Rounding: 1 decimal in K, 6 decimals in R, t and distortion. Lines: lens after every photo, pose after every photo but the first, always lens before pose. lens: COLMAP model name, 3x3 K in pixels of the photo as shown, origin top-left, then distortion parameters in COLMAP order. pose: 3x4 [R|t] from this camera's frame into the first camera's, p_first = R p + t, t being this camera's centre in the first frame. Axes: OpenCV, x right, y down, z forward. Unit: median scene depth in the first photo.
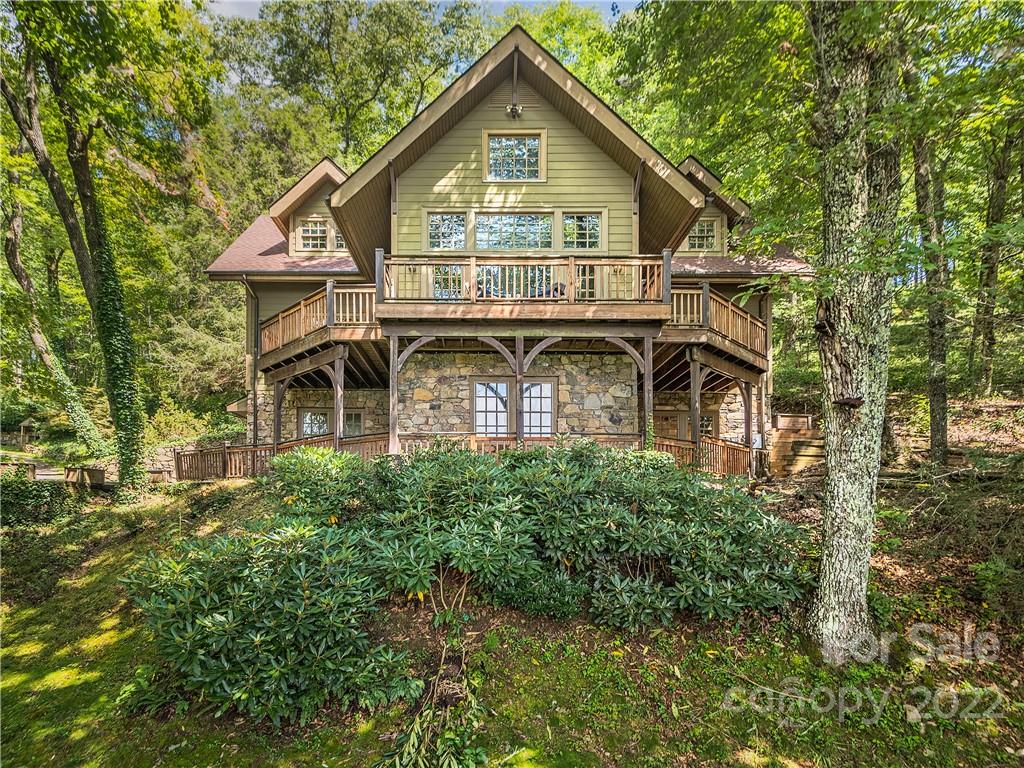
lens RADIAL K [[537.7, 0, 512.9], [0, 537.7, 382.9], [0, 0, 1]] dist [-0.024839, -0.003116]
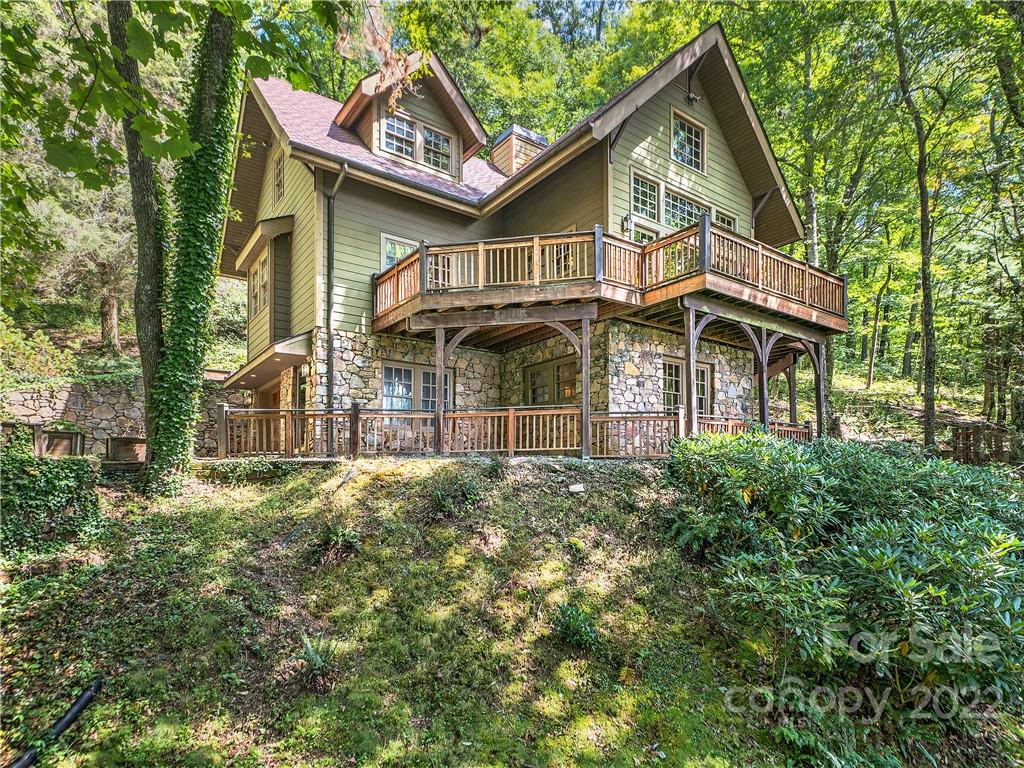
lens RADIAL K [[537.7, 0, 492.4], [0, 537.7, 354.1], [0, 0, 1]] dist [-0.024839, -0.003116]
pose [[0.834263, 0.114725, 0.539298, -0.850287], [-0.125402, 0.991960, -0.017029, 0.041002], [-0.536916, -0.053423, 0.841942, 0.355302]]
